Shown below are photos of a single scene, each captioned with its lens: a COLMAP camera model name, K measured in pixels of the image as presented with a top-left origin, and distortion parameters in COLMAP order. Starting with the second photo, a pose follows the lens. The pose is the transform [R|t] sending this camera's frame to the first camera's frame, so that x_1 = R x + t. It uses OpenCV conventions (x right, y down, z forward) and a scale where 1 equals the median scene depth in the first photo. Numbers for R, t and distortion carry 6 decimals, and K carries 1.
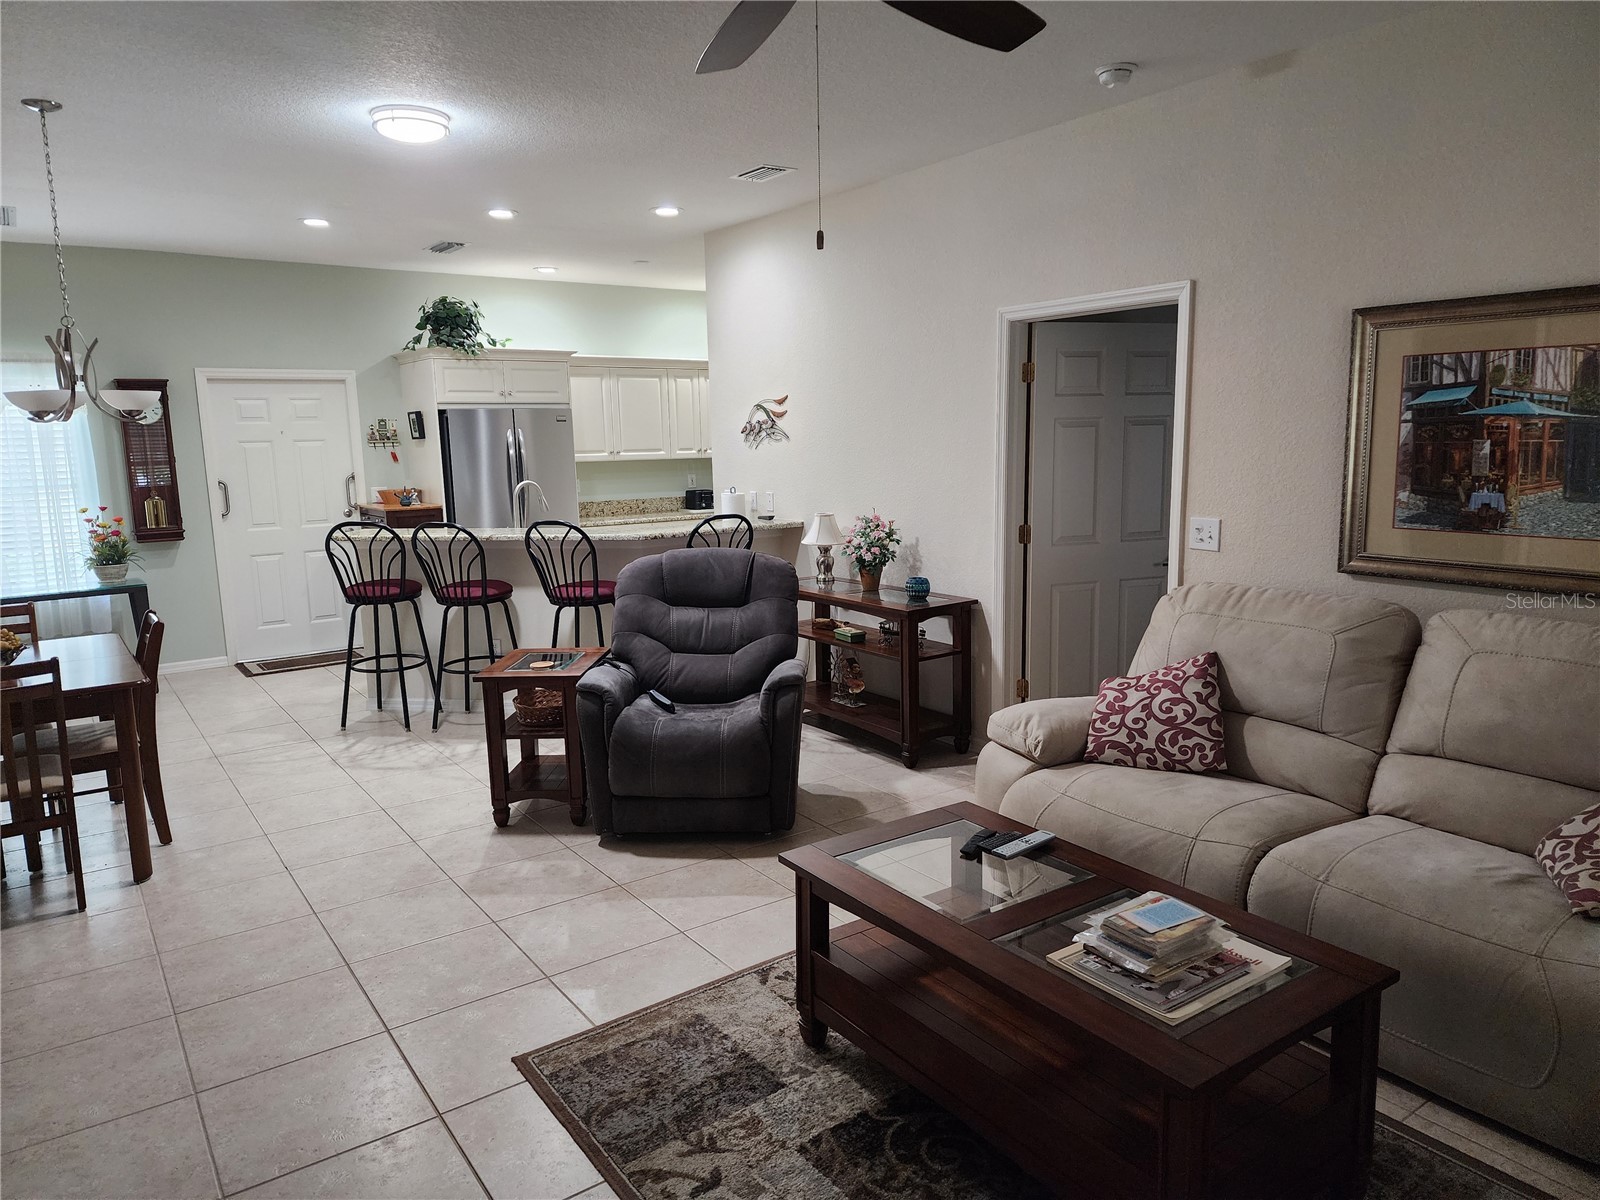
lens RADIAL K [[1069.9, 0, 804.3], [0, 1069.9, 597.8], [0, 0, 1]] dist [0.083328, -0.074641]
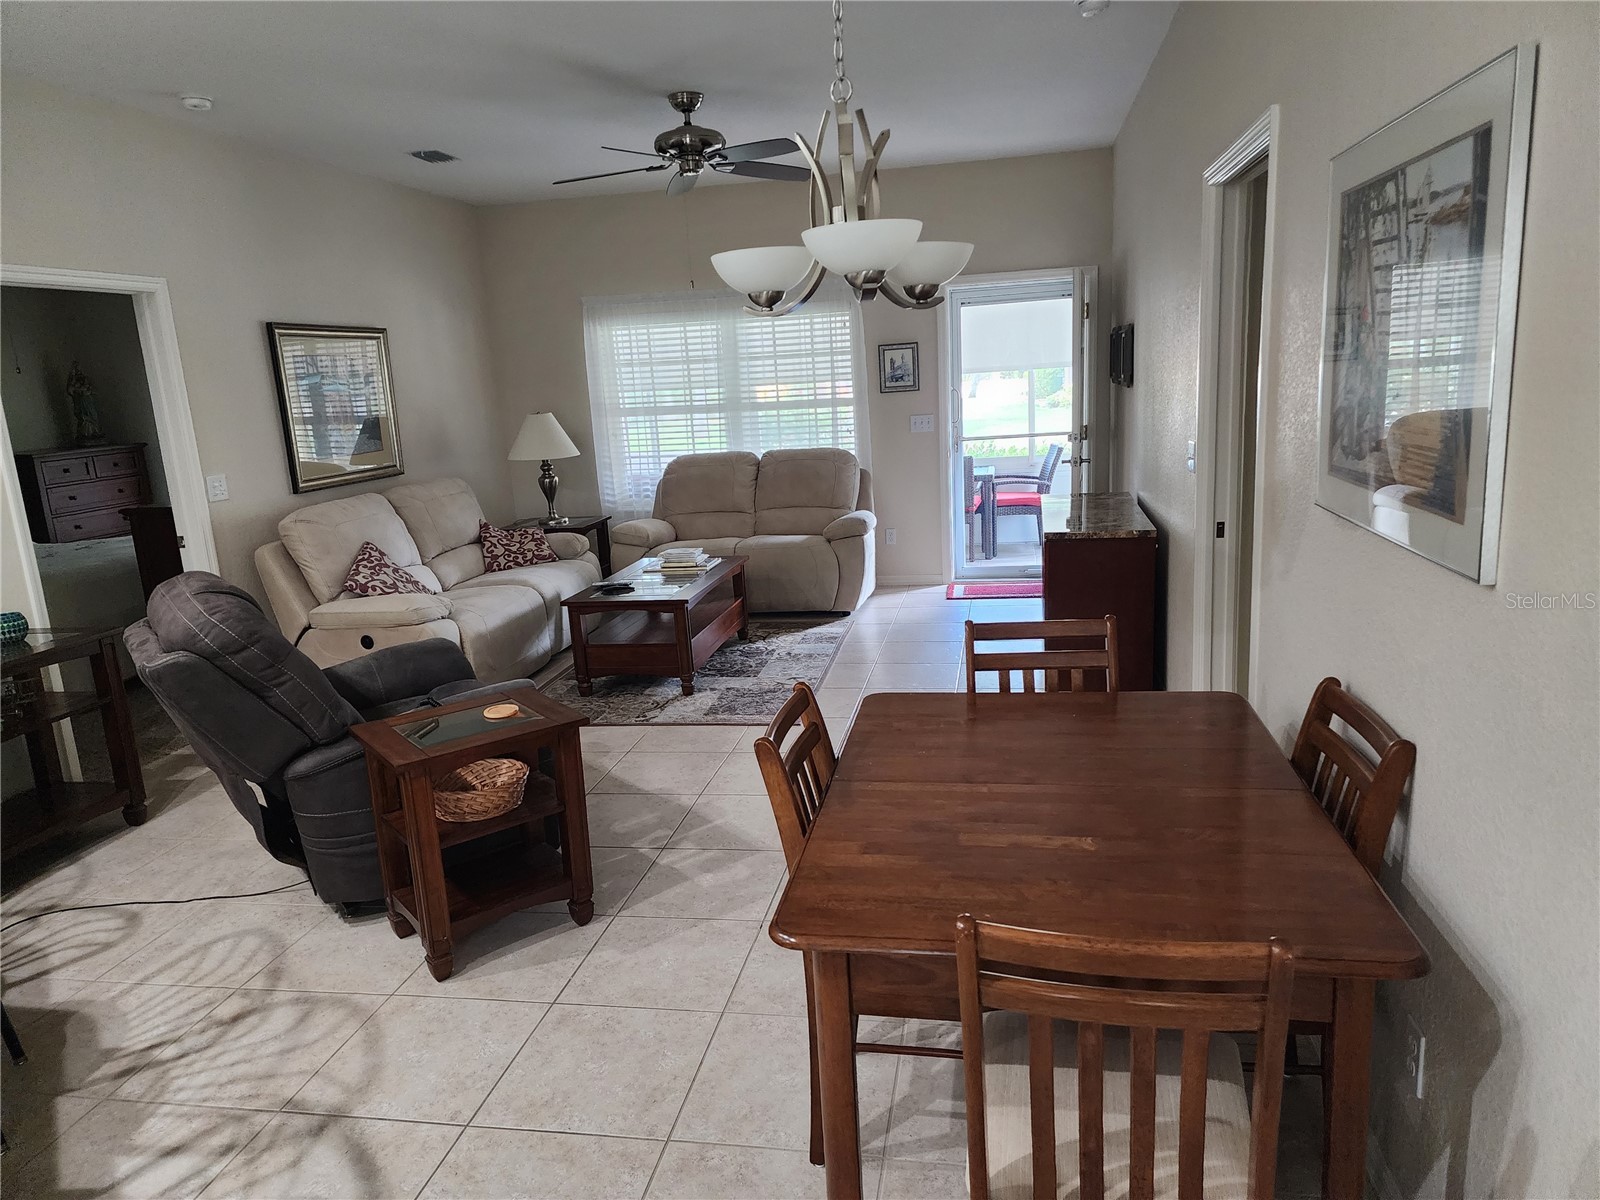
lens RADIAL K [[1069.9, 0, 802.9], [0, 1069.9, 607.4], [0, 0, 1]] dist [0.083328, -0.074641]
pose [[-0.689762, -0.096597, 0.717563, -0.603345], [0.184287, 0.934998, 0.303015, -0.111272], [-0.700191, 0.341245, -0.627124, 0.815017]]
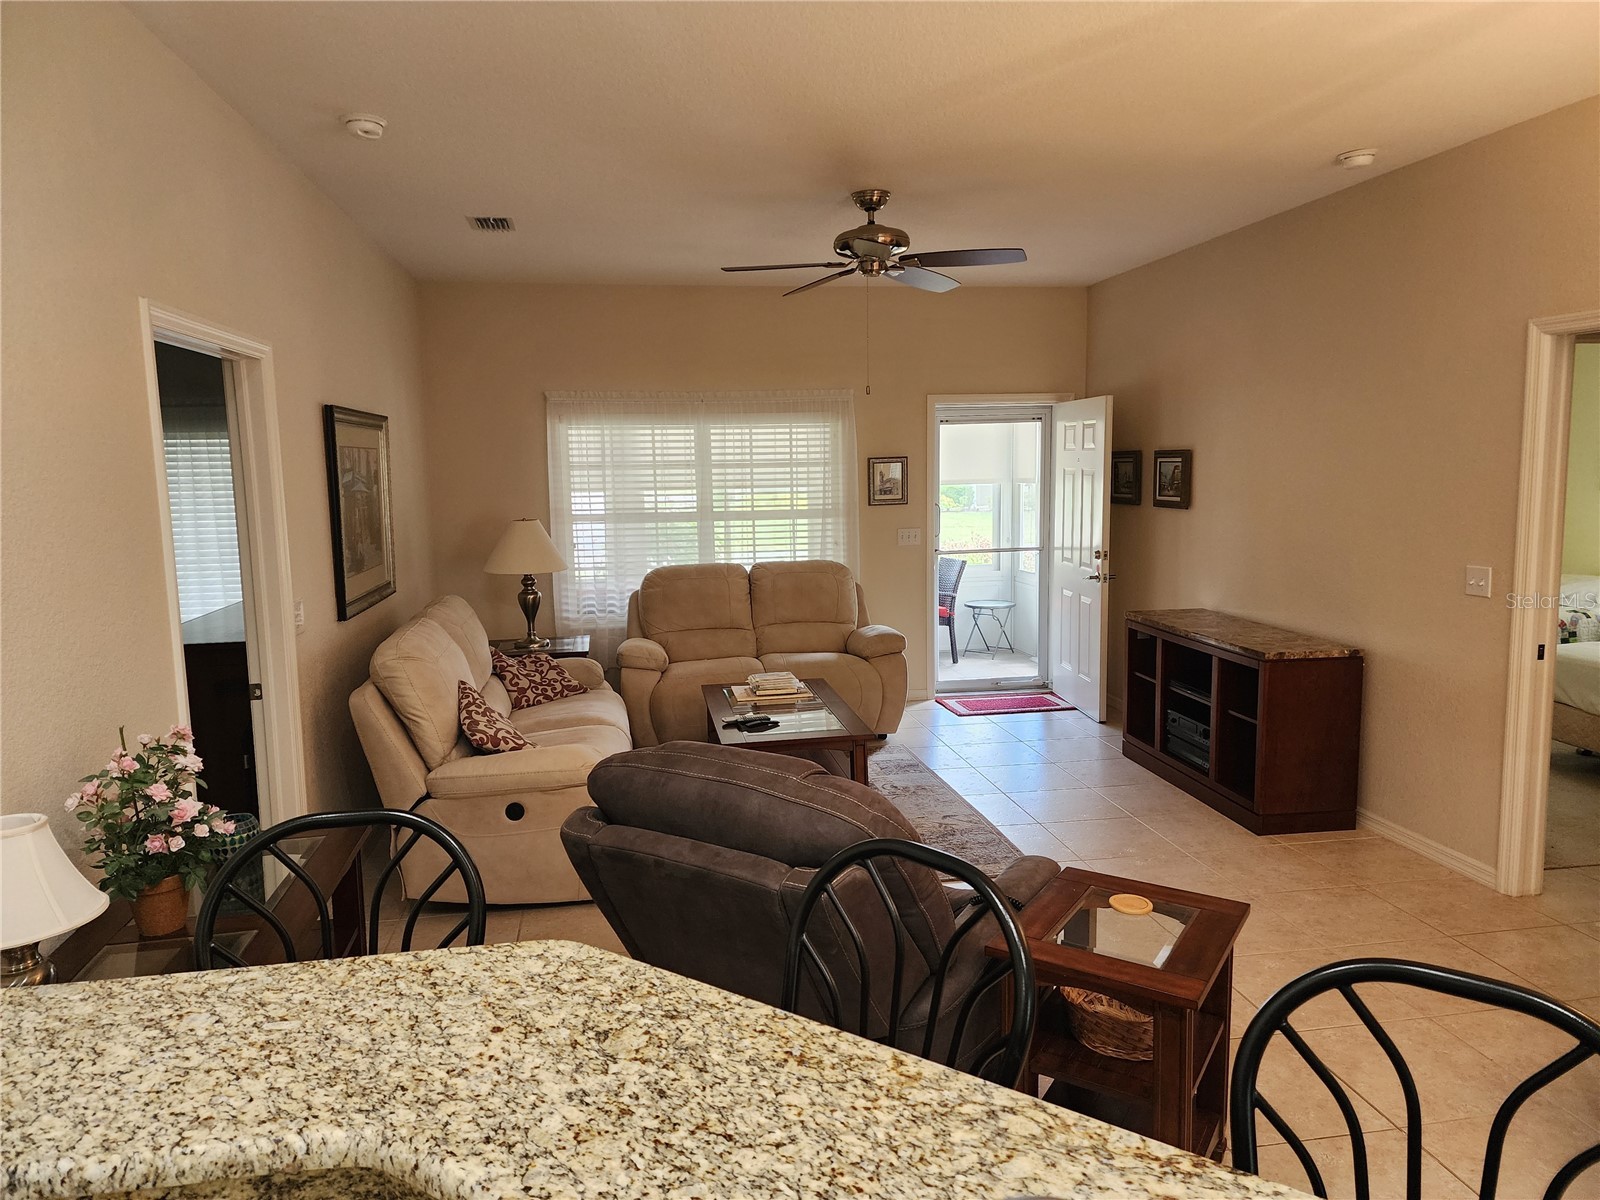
lens RADIAL K [[1069.9, 0, 789.8], [0, 1069.9, 590.3], [0, 0, 1]] dist [0.083328, -0.074641]
pose [[-0.896752, -0.013998, 0.442313, -0.253334], [0.107667, 0.962566, 0.248747, -0.160410], [-0.429237, 0.270686, -0.861675, 0.968709]]
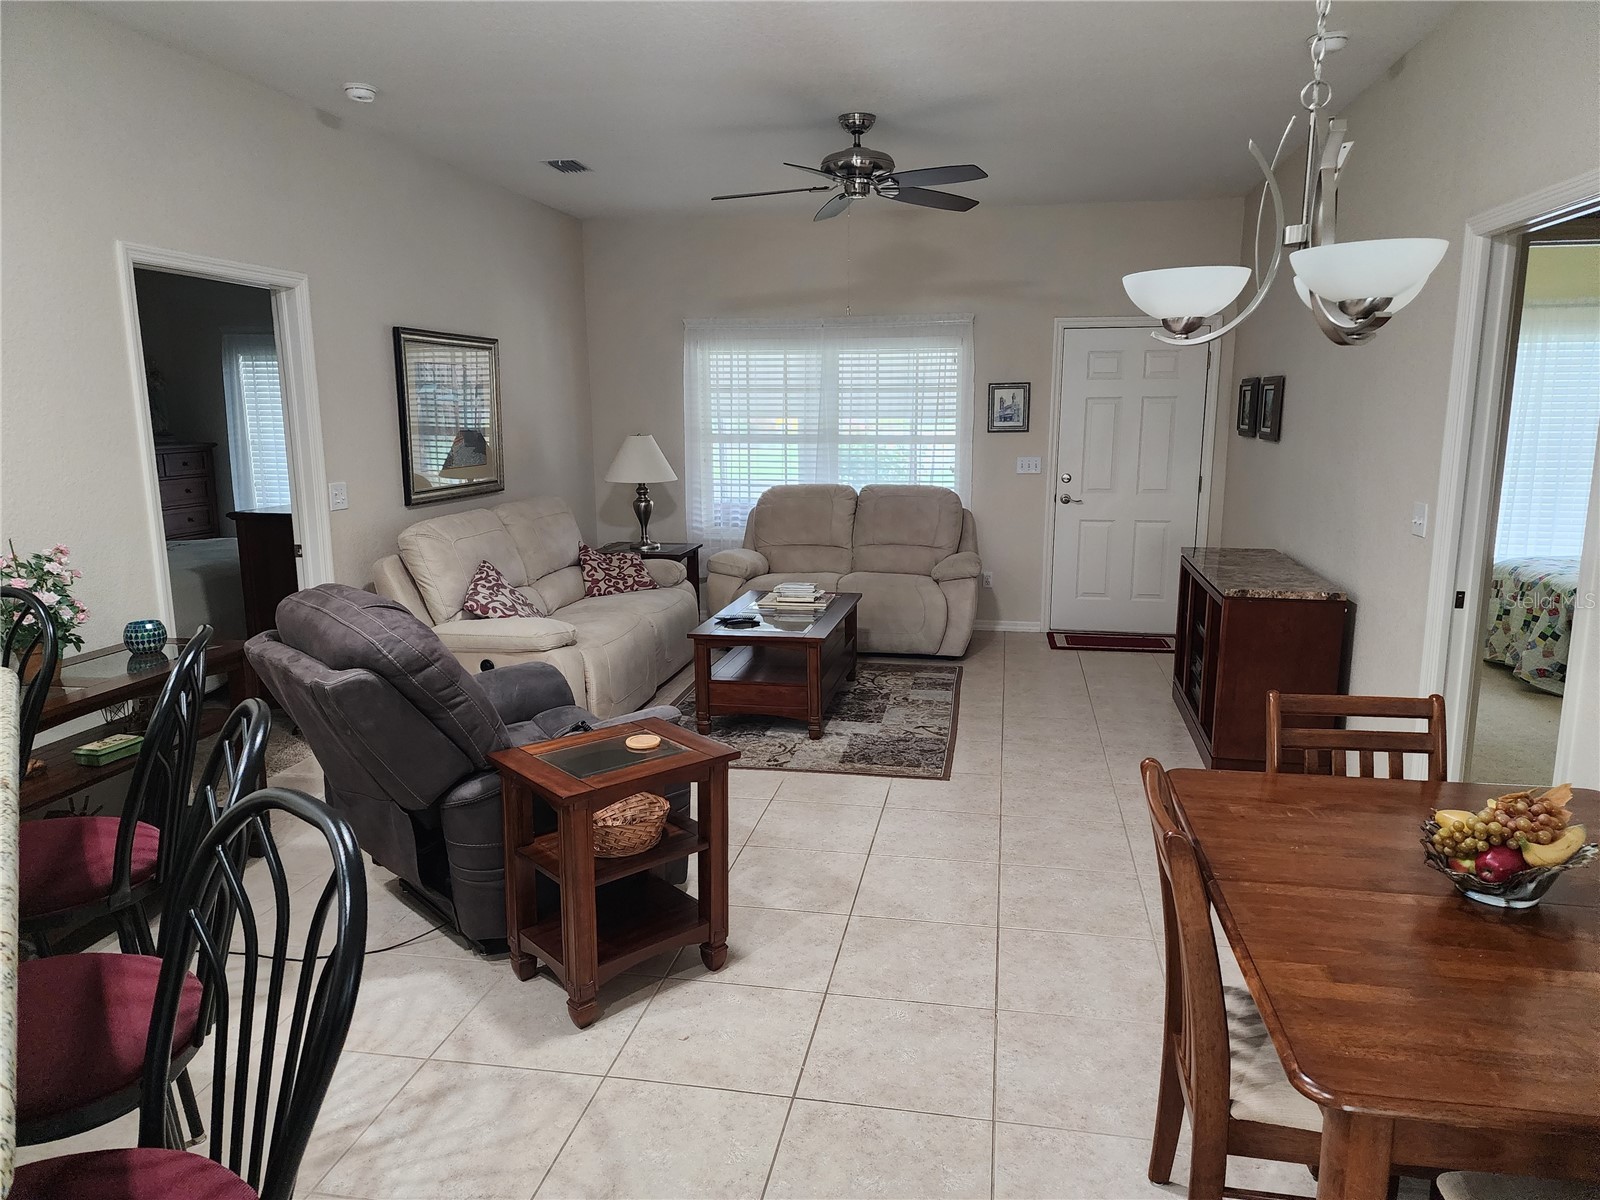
lens RADIAL K [[1069.9, 0, 810.4], [0, 1069.9, 604.2], [0, 0, 1]] dist [0.083328, -0.074641]
pose [[-0.695076, -0.109230, 0.710590, -0.505177], [0.130595, 0.952764, 0.274200, -0.122005], [-0.706975, 0.283389, -0.647979, 0.860222]]
